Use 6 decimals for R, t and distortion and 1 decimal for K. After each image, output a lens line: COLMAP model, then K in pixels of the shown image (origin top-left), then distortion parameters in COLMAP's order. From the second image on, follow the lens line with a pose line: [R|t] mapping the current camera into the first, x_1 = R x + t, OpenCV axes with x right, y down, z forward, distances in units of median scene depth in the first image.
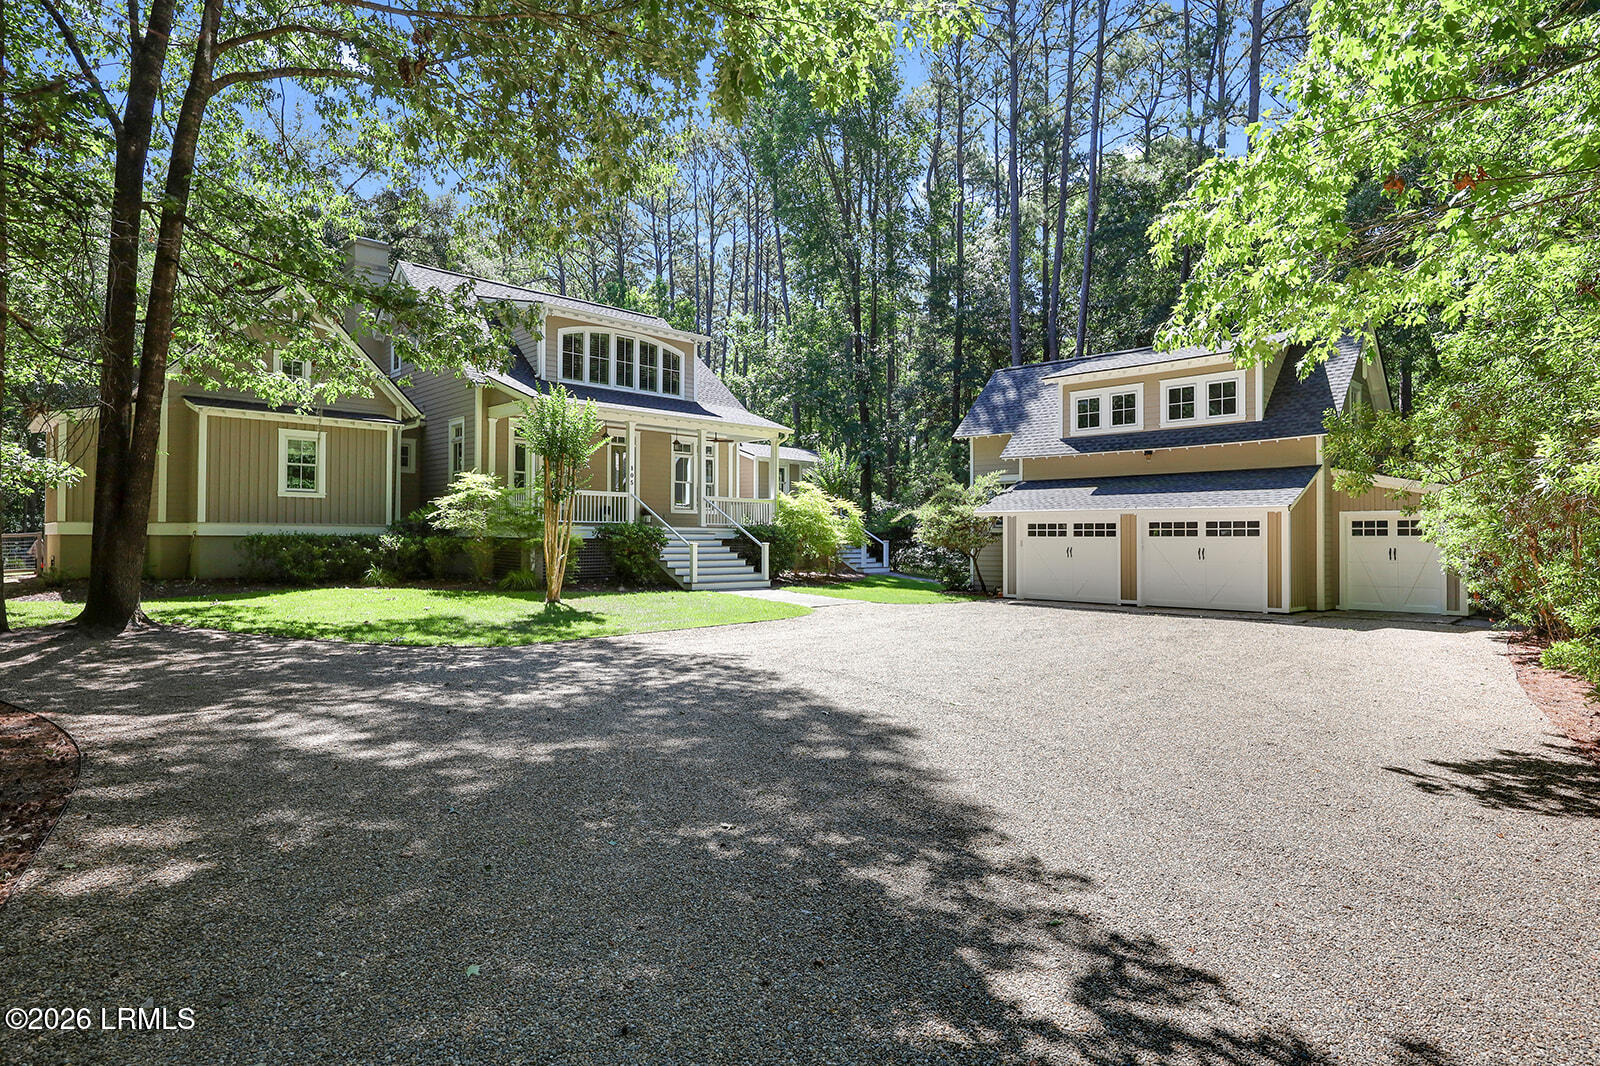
lens RADIAL K [[857.0, 0, 800.0], [0, 857.0, 533.0], [0, 0, 1]] dist [-0.000047, -0.000287]
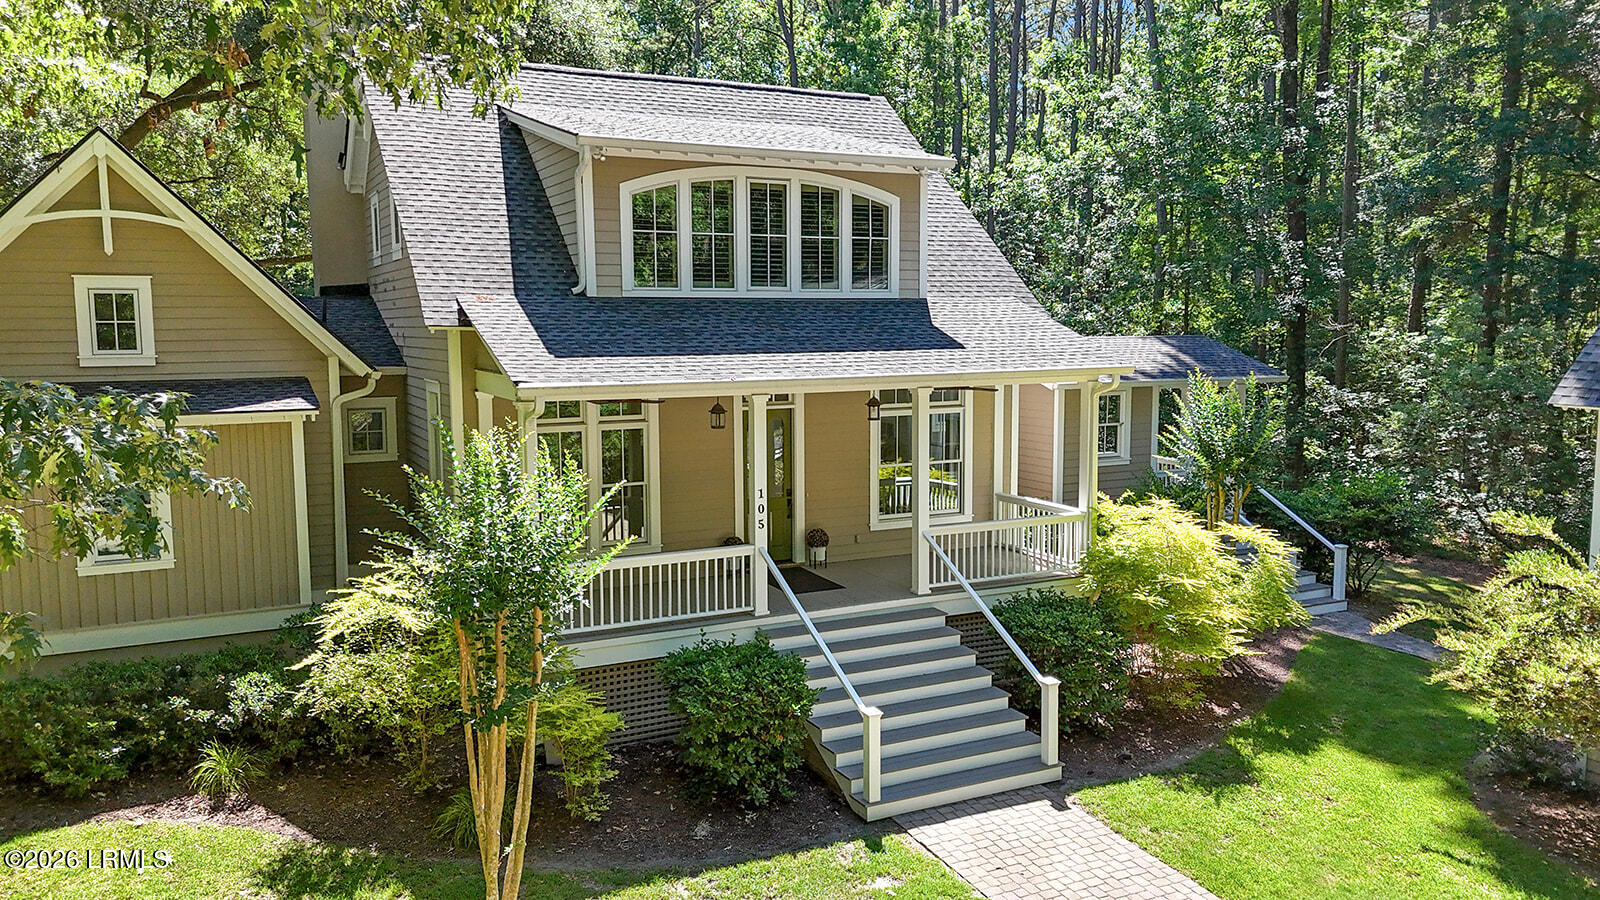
lens RADIAL K [[1205.5, 0, 800.0], [0, 1205.5, 450.0], [0, 0, 1]] dist [0.082866, -0.114231]
pose [[0.955095, 0.020647, -0.295578, 0.018664], [0.012145, 0.994003, 0.108678, -0.177853], [0.296049, -0.107387, 0.949117, 0.404773]]
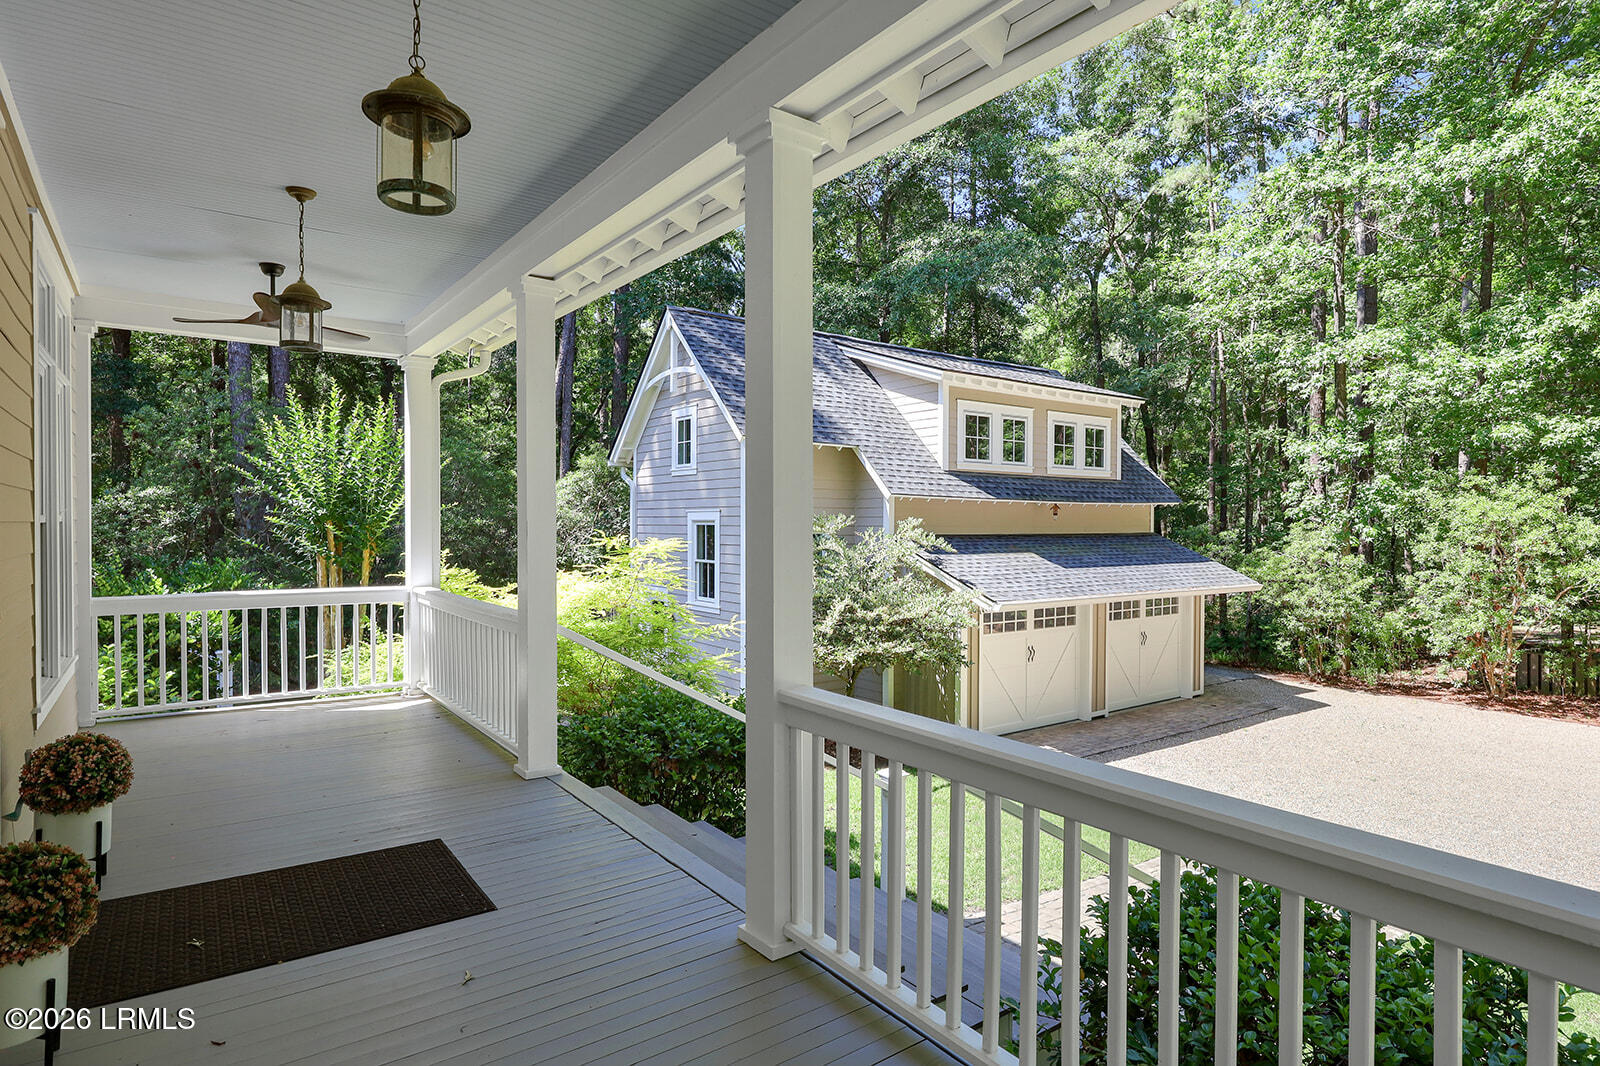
lens RADIAL K [[857.0, 0, 800.0], [0, 857.0, 533.0], [0, 0, 1]] dist [-0.000047, -0.000287]
pose [[0.143846, -0.014140, 0.989499, -0.331096], [-0.012780, 0.999788, 0.016145, -0.072635], [-0.989517, -0.014969, 0.143635, 1.013191]]
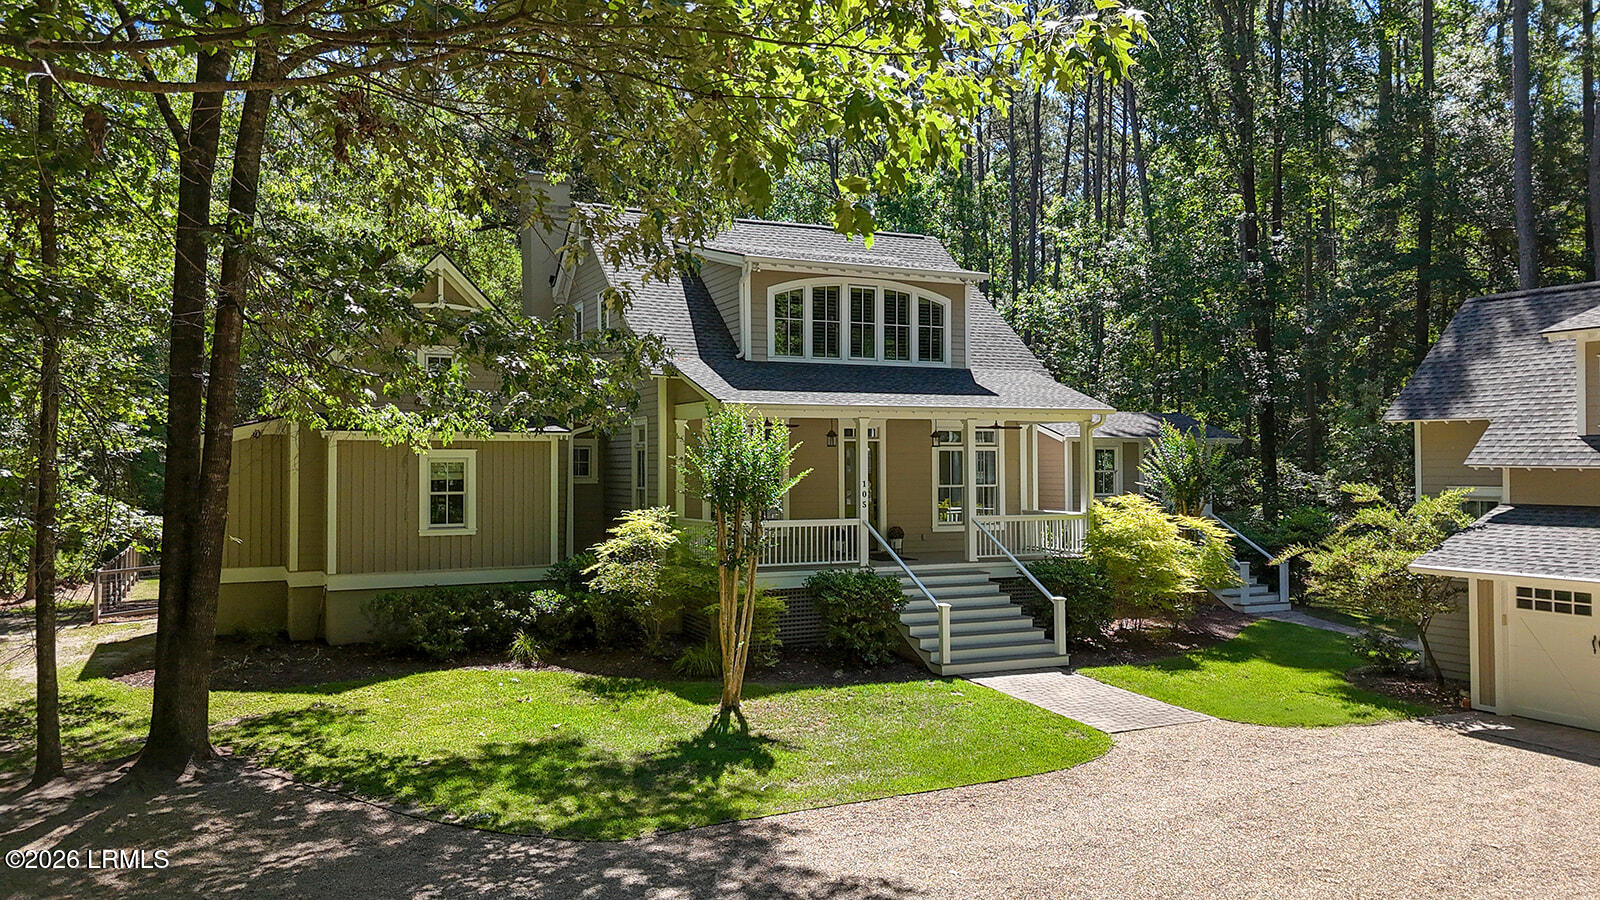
lens RADIAL K [[1185.5, 0, 800.0], [0, 1185.5, 450.0], [0, 0, 1]] dist [0.100801, -0.107510]
pose [[0.947478, -0.014661, -0.319485, 0.068190], [0.010953, 0.999850, -0.013400, -0.095184], [0.319633, 0.009197, 0.947497, 0.064210]]
